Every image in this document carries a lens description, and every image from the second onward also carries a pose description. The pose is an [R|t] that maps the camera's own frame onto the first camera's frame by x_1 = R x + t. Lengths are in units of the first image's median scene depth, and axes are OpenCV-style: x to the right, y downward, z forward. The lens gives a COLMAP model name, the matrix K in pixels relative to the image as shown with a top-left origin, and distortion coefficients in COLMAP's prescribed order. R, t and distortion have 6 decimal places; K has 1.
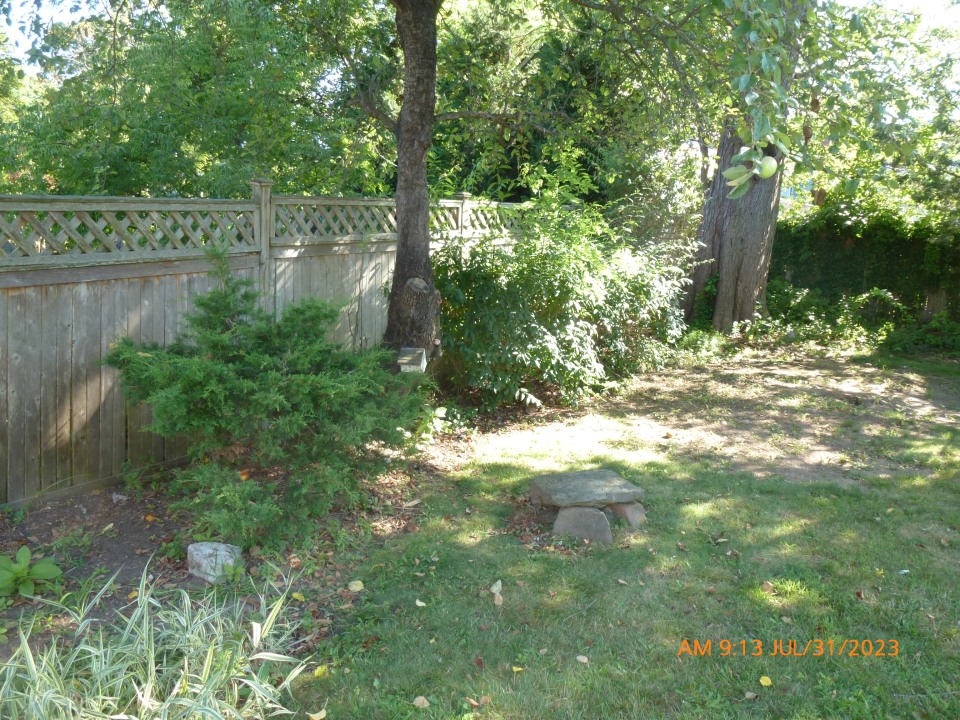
lens RADIAL K [[679.1, 0, 480.9], [0, 679.1, 356.1], [0, 0, 1]] dist [-0.071389, 0.036197]
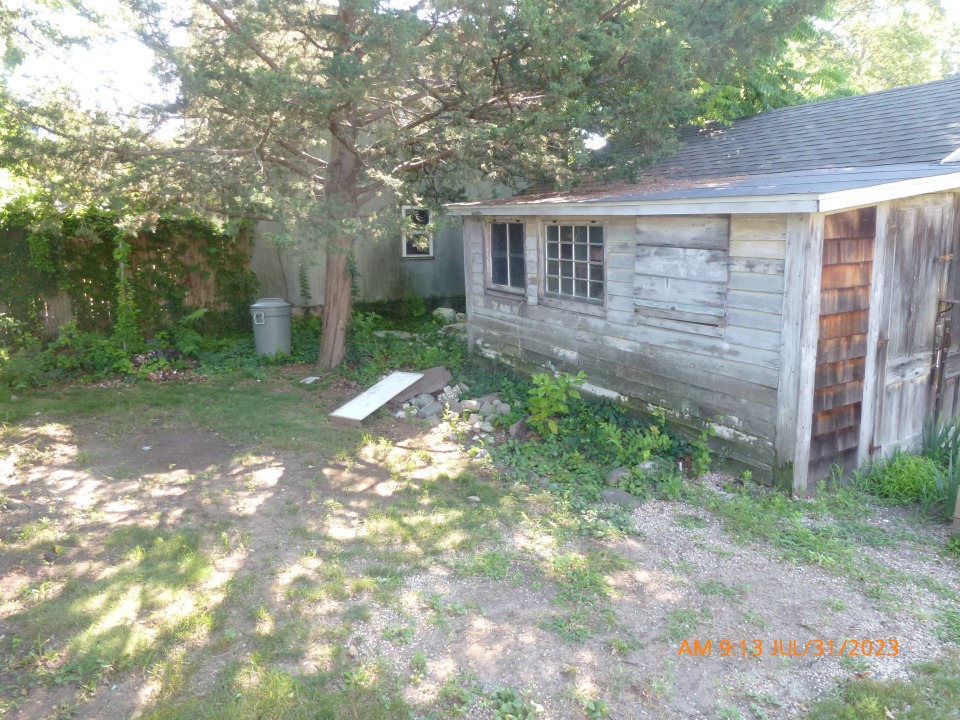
lens RADIAL K [[679.1, 0, 480.9], [0, 679.1, 356.1], [0, 0, 1]] dist [-0.071389, 0.036197]
pose [[0.386169, -0.181026, 0.904490, 0.222023], [0.169783, 0.977750, 0.123201, -0.050168], [-0.906668, 0.105990, 0.408312, 0.319897]]
